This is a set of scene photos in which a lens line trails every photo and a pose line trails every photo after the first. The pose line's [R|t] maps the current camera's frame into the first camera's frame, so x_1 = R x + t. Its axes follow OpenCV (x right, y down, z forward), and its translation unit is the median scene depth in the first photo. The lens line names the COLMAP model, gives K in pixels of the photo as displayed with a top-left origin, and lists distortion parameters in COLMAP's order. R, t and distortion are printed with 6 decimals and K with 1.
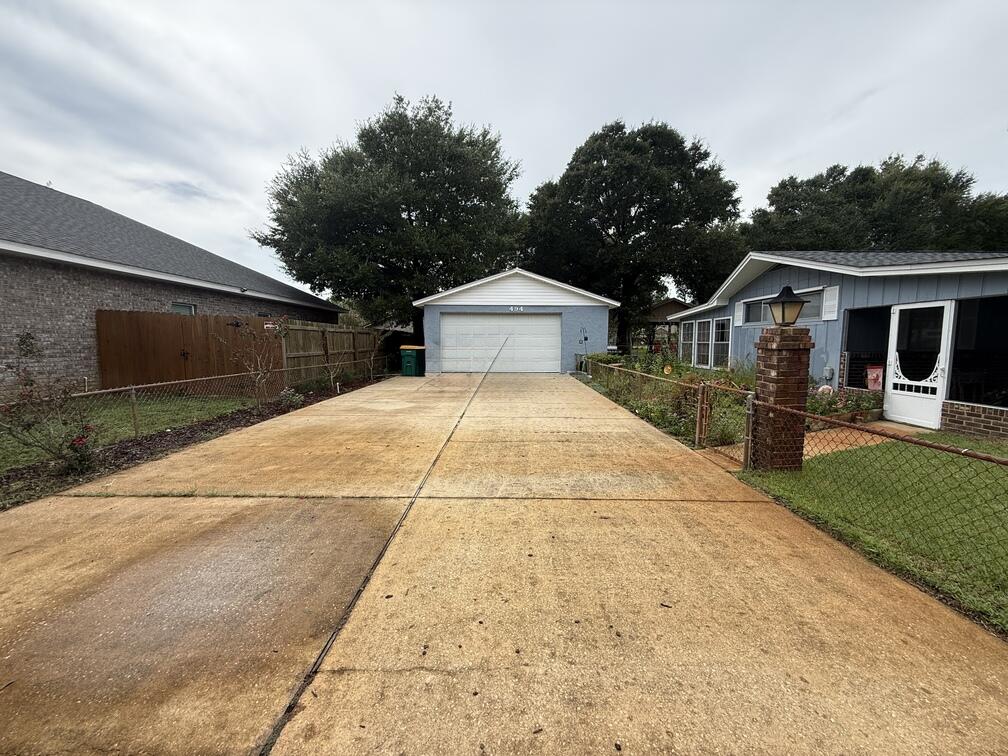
lens RADIAL K [[401.6, 0, 503.1], [0, 401.6, 378.9], [0, 0, 1]] dist [0.000108, 0.000019]
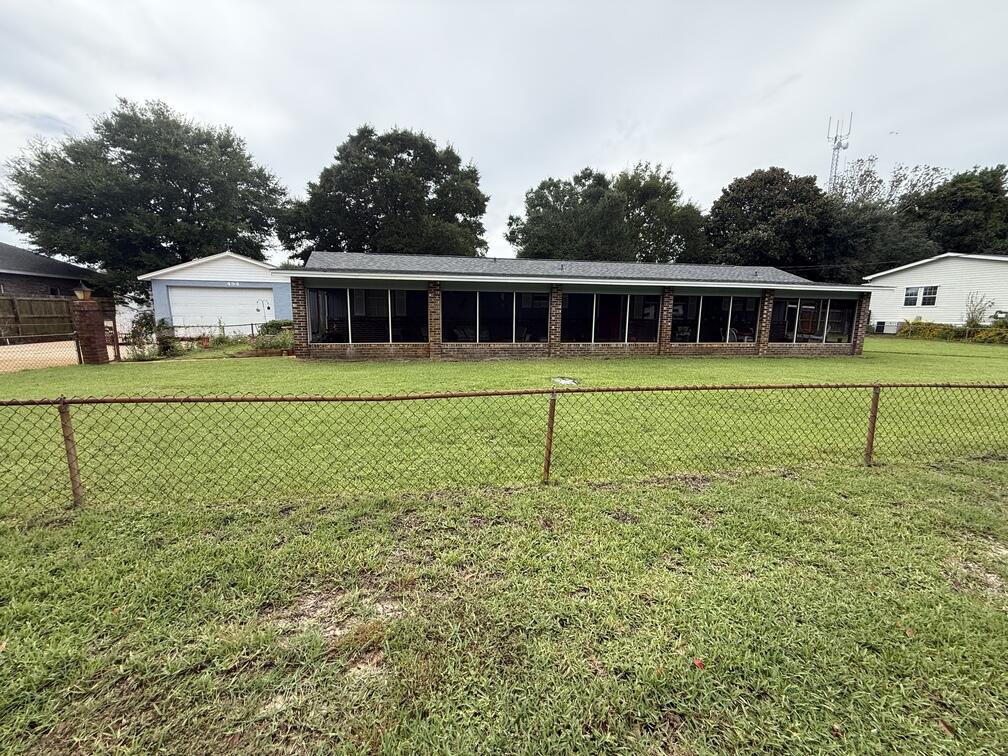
lens RADIAL K [[401.6, 0, 504.8], [0, 401.6, 372.0], [0, 0, 1]] dist [0.000108, 0.000019]
pose [[0.987343, -0.008443, 0.158372, 0.472795], [-0.001743, 0.997944, 0.064070, 0.015361], [-0.158588, -0.063536, 0.985299, -0.288238]]
